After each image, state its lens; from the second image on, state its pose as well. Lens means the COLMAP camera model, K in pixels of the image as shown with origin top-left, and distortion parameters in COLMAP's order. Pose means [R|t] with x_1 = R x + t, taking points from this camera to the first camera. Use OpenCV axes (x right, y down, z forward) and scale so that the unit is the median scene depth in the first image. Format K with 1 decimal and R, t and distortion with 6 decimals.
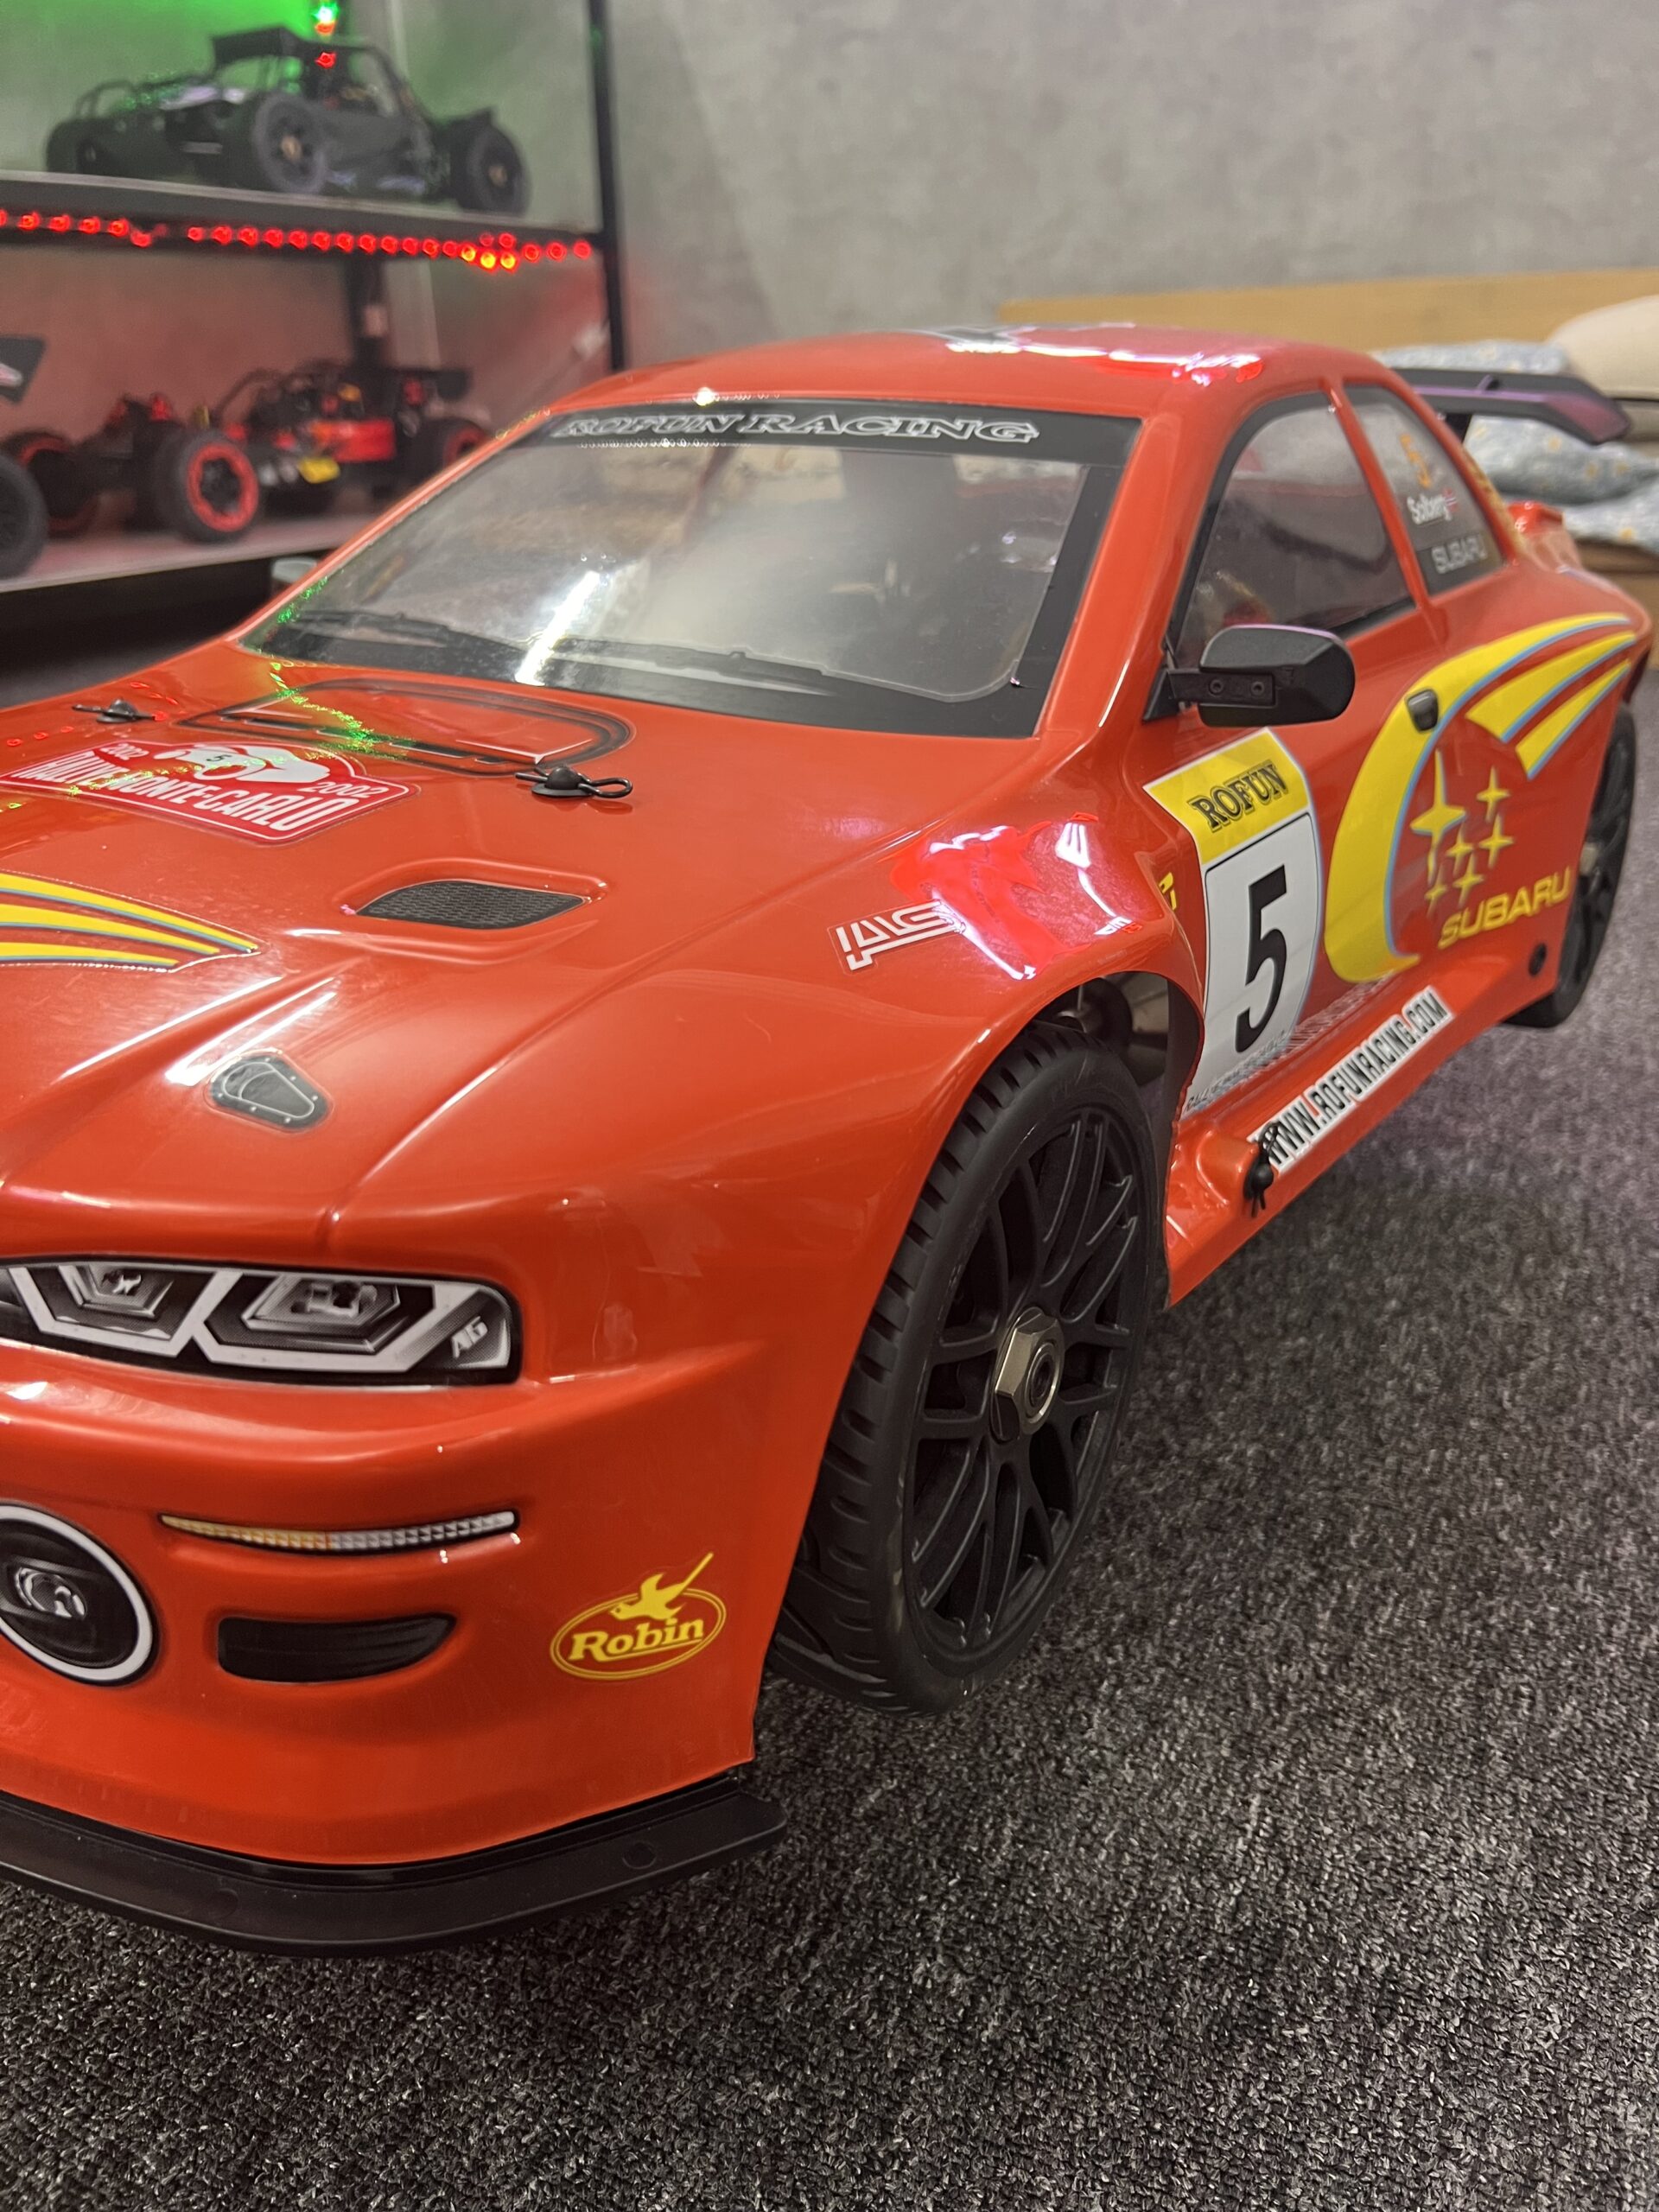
lens RADIAL K [[1742.2, 0, 823.0], [0, 1742.2, 1132.3], [0, 0, 1]] dist [-0.003105, -0.009082]
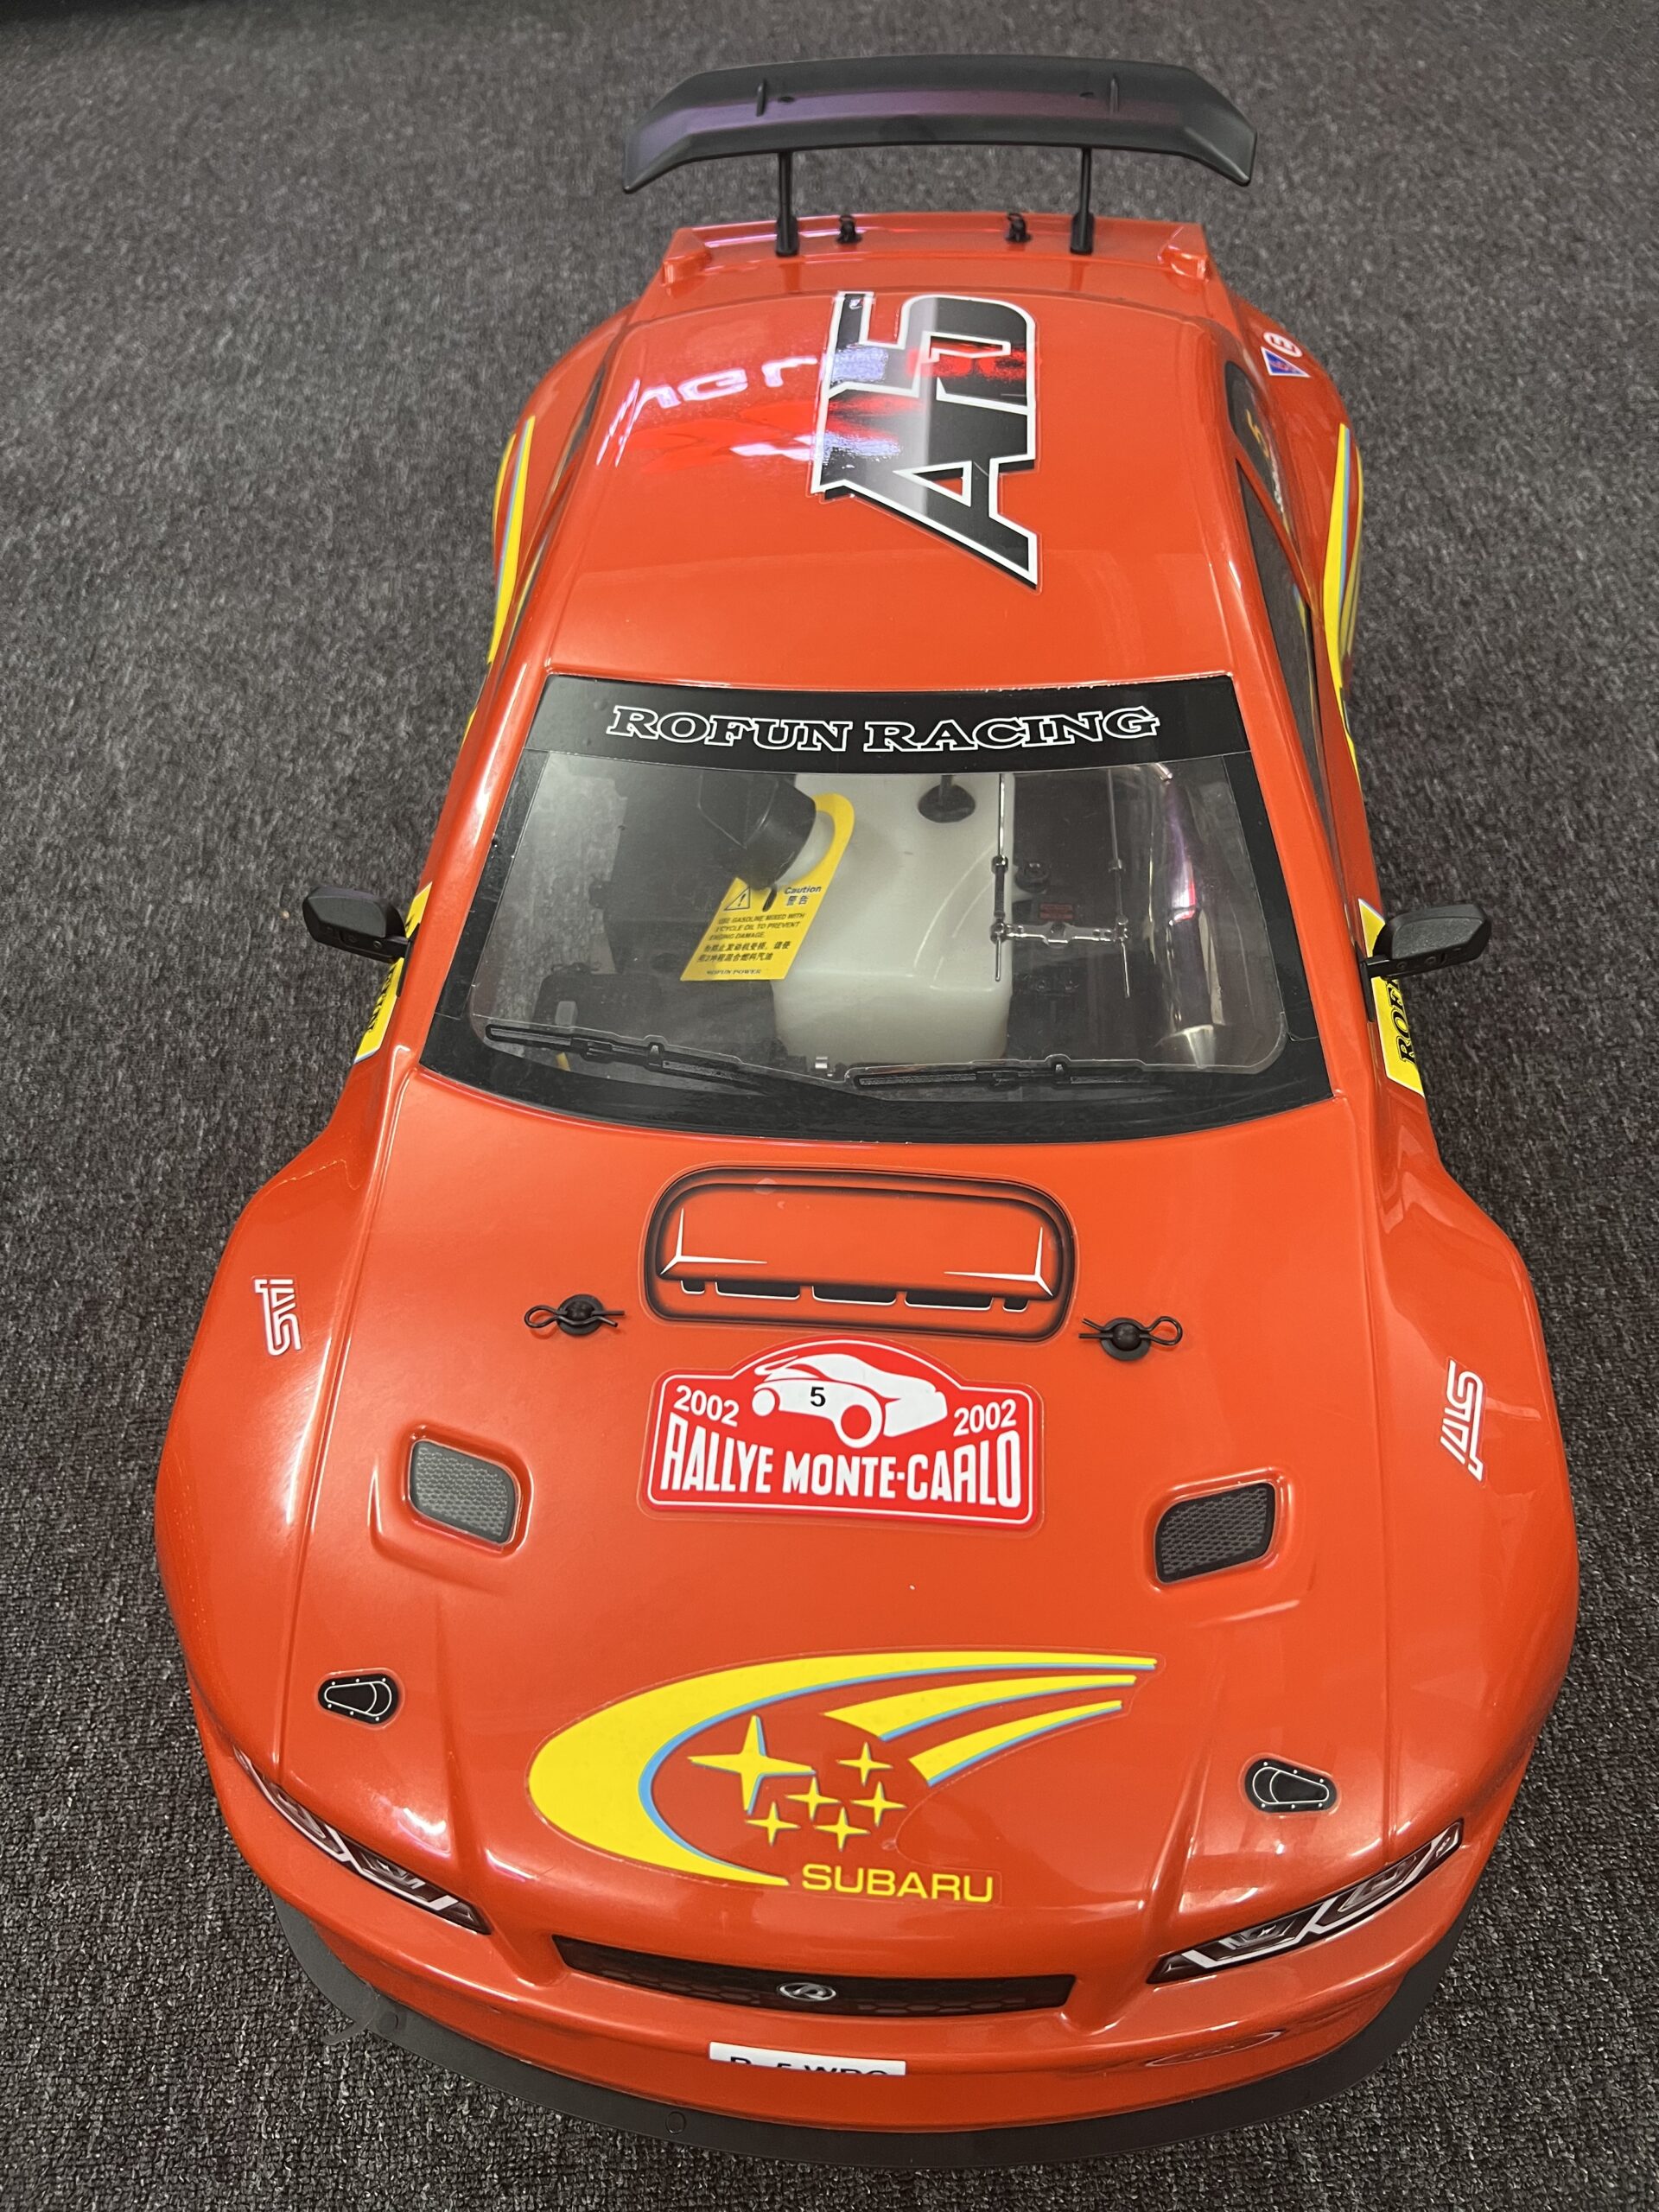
lens RADIAL K [[1711.4, 0, 829.5], [0, 1711.4, 1106.0], [0, 0, 1]] dist [0.044055, -0.132366]
pose [[0.863120, -0.415089, 0.287621, -0.665491], [0.247465, 0.844129, 0.475613, -1.058193], [-0.440211, -0.339335, 0.831304, 0.087713]]
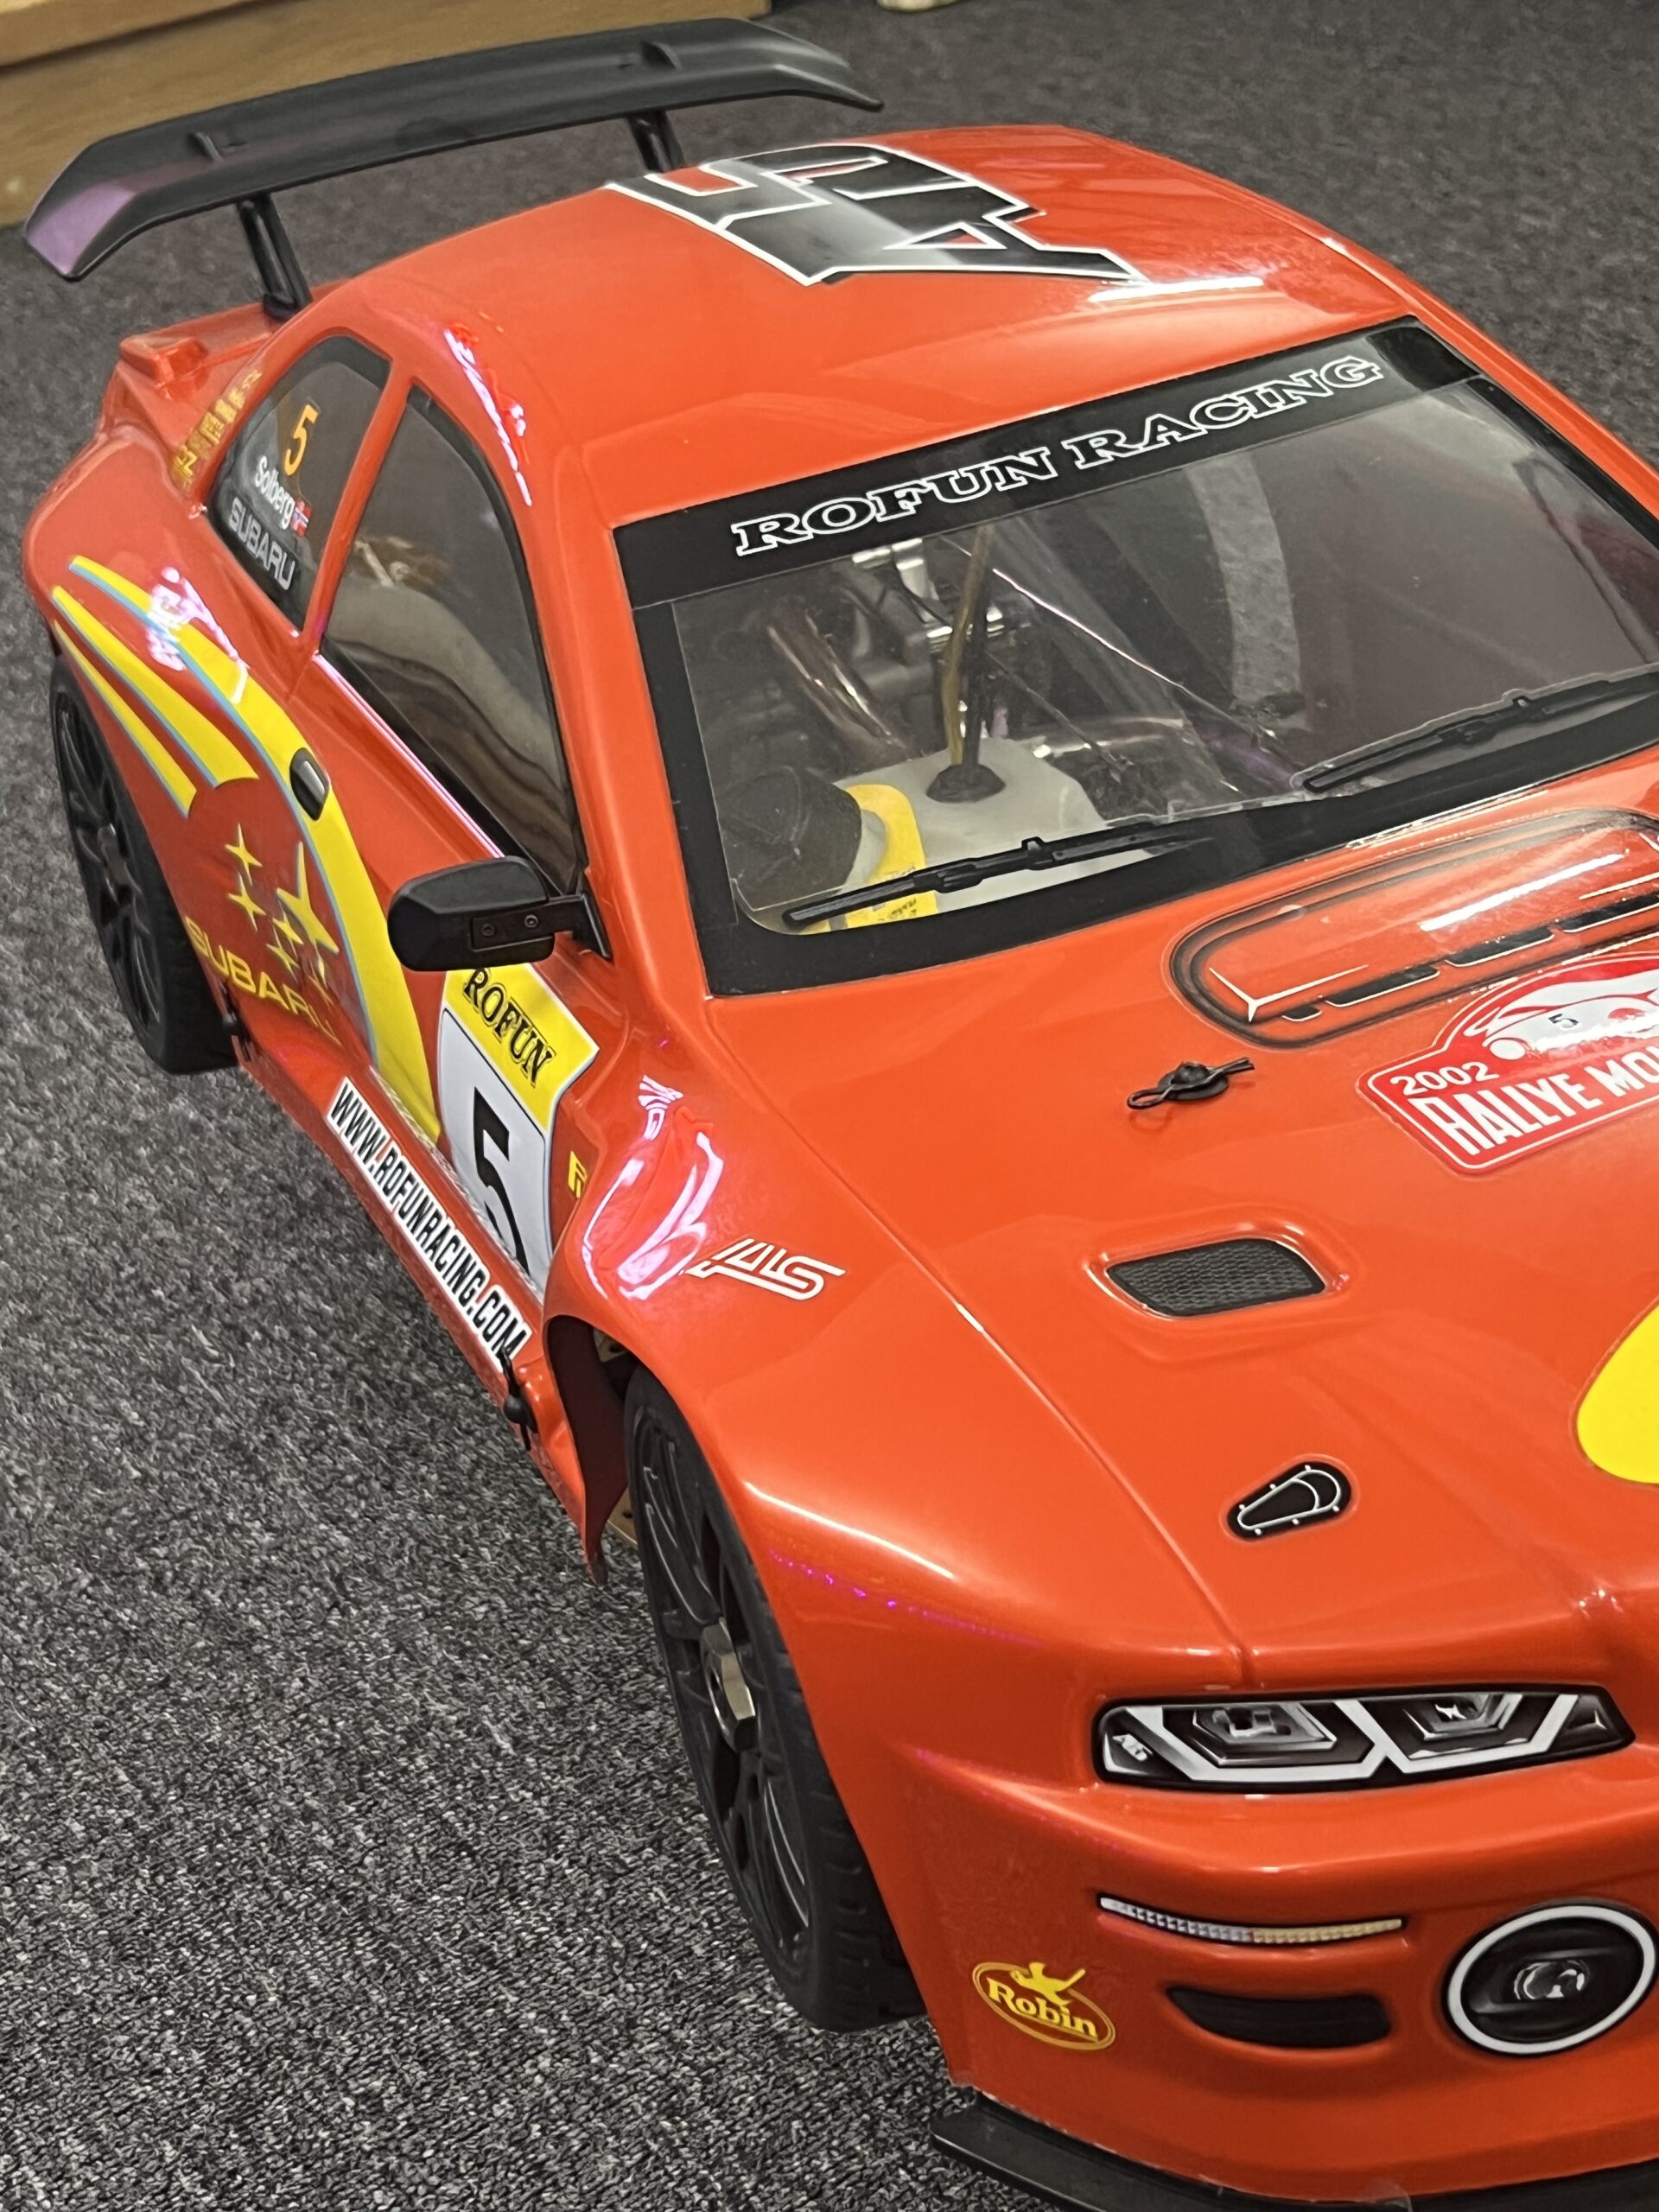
lens RADIAL K [[3330.9, 0, 824.2], [0, 3330.9, 1103.1], [0, 0, 1]] dist [0.047148, -0.012172]
pose [[0.513022, -0.471375, 0.717366, -1.965985], [0.456269, 0.857633, 0.237244, -0.833233], [-0.727067, 0.205600, 0.655058, 0.202647]]
